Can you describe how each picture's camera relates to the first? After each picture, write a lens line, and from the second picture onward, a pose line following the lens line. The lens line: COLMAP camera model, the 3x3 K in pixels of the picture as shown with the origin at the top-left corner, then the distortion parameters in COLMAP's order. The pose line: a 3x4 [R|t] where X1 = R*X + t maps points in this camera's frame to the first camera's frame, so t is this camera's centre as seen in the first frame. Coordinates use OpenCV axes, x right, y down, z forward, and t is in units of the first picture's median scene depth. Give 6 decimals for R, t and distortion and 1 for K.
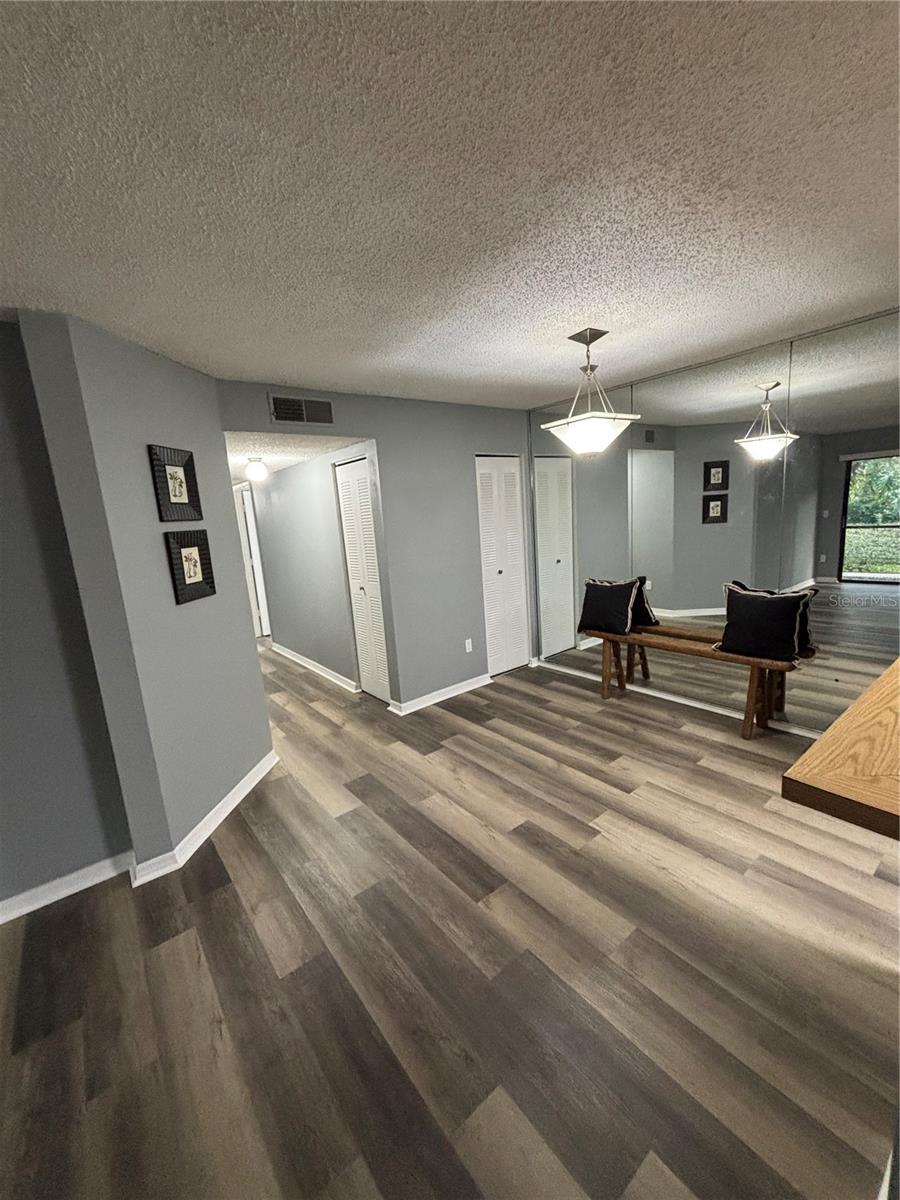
lens RADIAL K [[482.4, 0, 450.0], [0, 482.4, 600.0], [0, 0, 1]] dist [-0.000499, -0.000049]
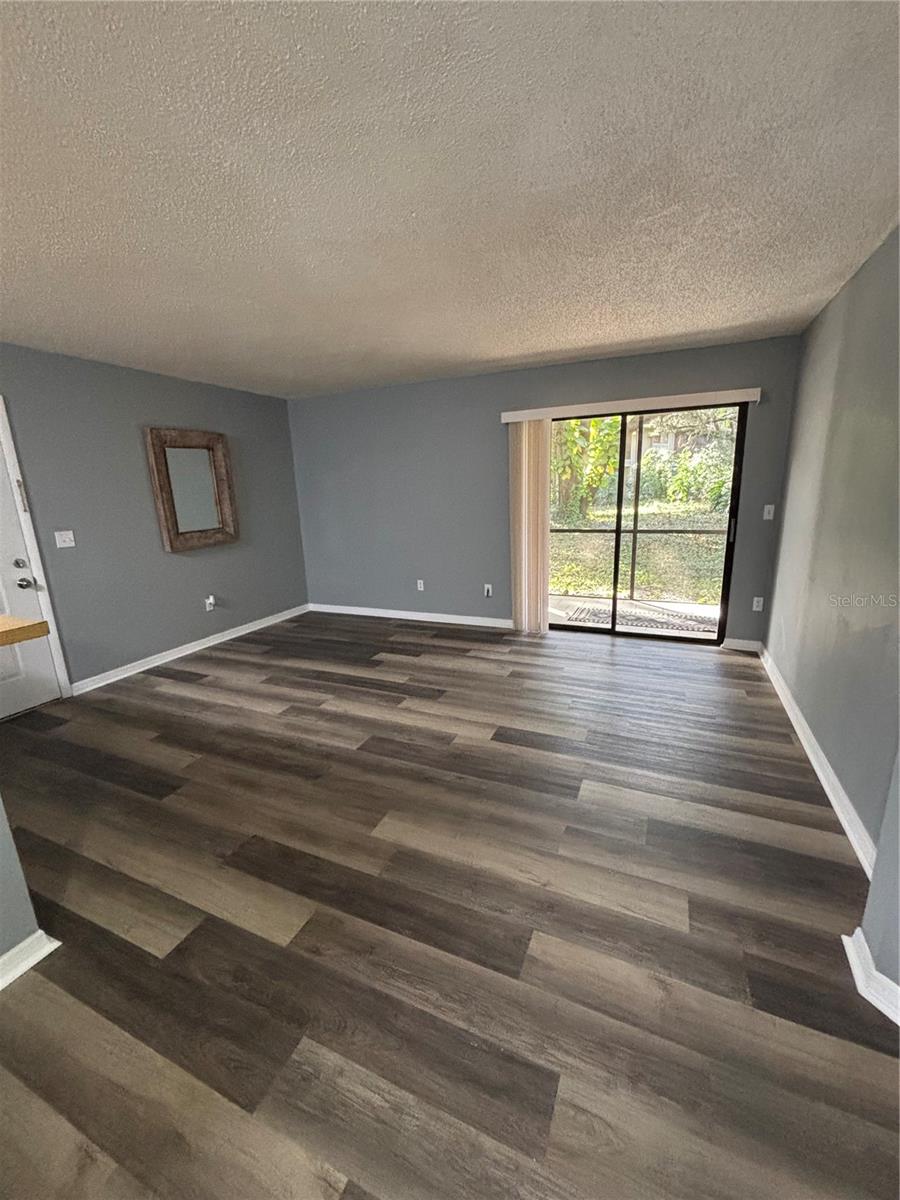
lens RADIAL K [[482.4, 0, 450.0], [0, 482.4, 600.0], [0, 0, 1]] dist [-0.000499, -0.000049]
pose [[-0.876816, 0.215311, -0.429924, 0.054094], [0.017503, 0.907837, 0.418958, -0.186449], [0.480508, 0.359824, -0.799774, 1.379793]]
